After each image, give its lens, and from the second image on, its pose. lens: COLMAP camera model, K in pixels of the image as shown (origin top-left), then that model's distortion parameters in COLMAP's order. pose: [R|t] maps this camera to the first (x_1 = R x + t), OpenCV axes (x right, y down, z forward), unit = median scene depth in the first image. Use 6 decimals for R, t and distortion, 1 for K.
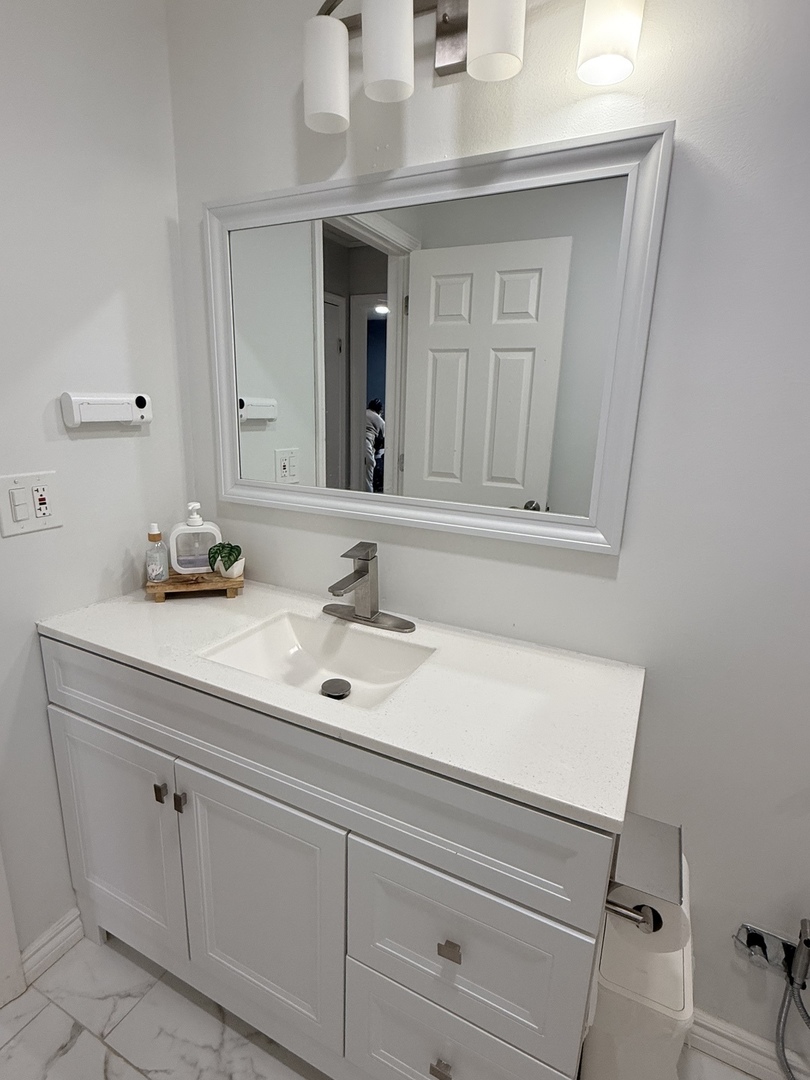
lens RADIAL K [[544.1, 0, 402.3], [0, 544.1, 540.4], [0, 0, 1]] dist [-0.001716, 0.000789]
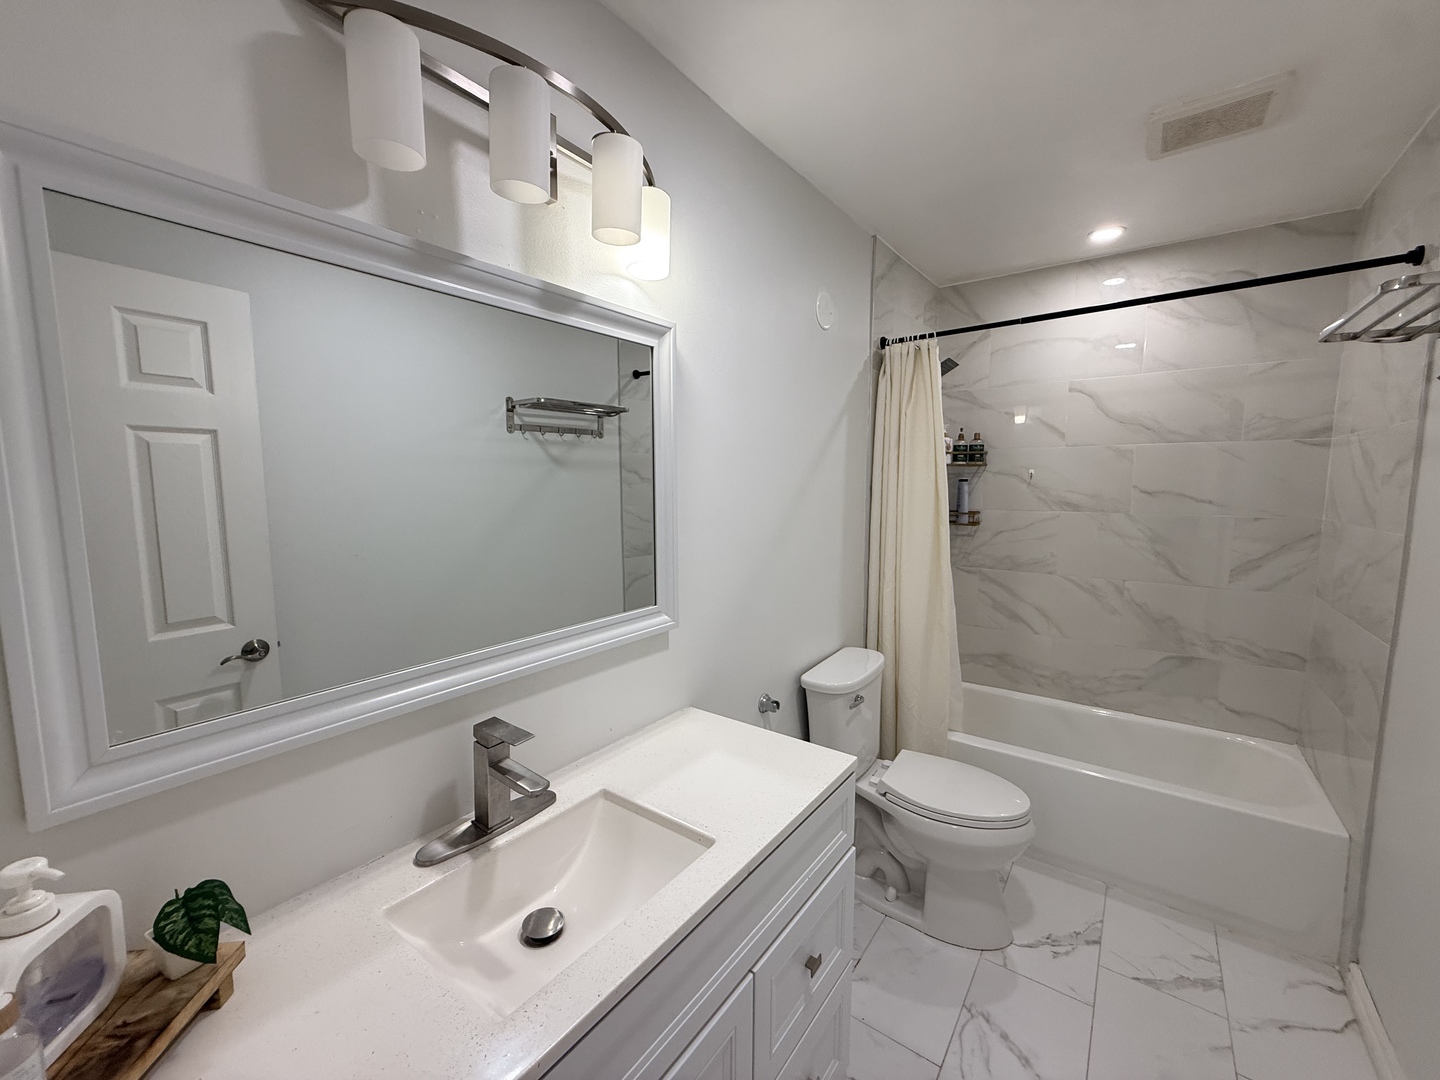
lens RADIAL K [[575.2, 0, 720.0], [0, 575.2, 541.3], [0, 0, 1]] dist [-0.000380, 0.000334]
pose [[0.173844, -0.133709, 0.975654, -0.766123], [0.250225, 0.964221, 0.087557, -0.229088], [-0.952452, 0.228912, 0.201082, 0.515745]]
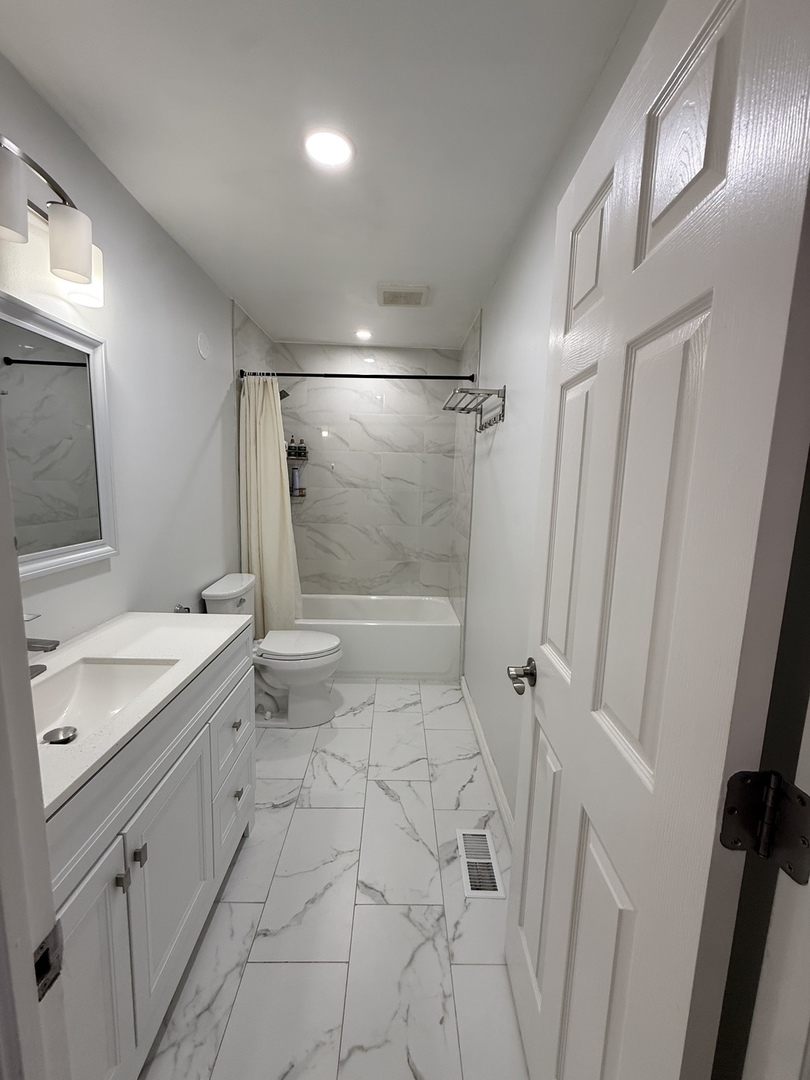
lens RADIAL K [[431.4, 0, 404.9], [0, 431.4, 541.2], [0, 0, 1]] dist [-0.000380, 0.000334]
pose [[-0.463207, -0.167336, 0.870309, -1.150639], [0.177491, 0.944602, 0.276087, -0.217524], [-0.868295, 0.282358, -0.407846, 0.649409]]
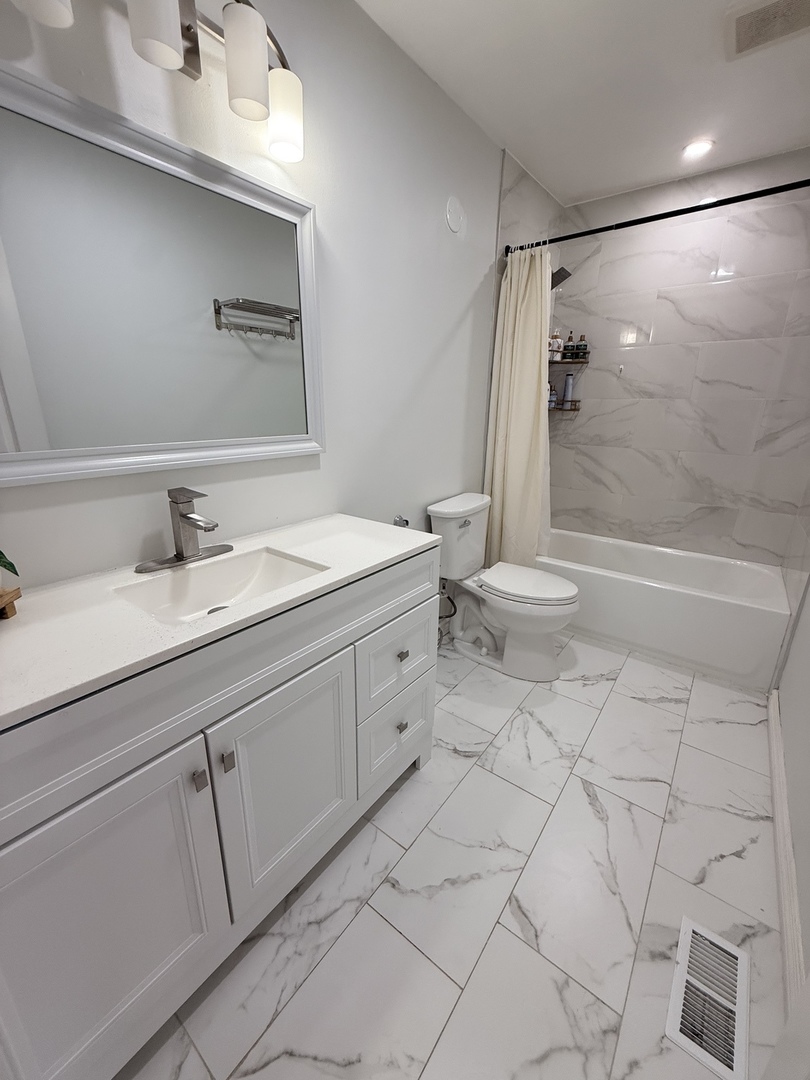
lens RADIAL K [[431.4, 0, 403.7], [0, 431.4, 541.3], [0, 0, 1]] dist [-0.000380, 0.000334]
pose [[0.190493, -0.322538, 0.927190, -0.850464], [0.238674, 0.931362, 0.274954, -0.027066], [-0.952233, 0.168919, 0.254399, 0.385454]]
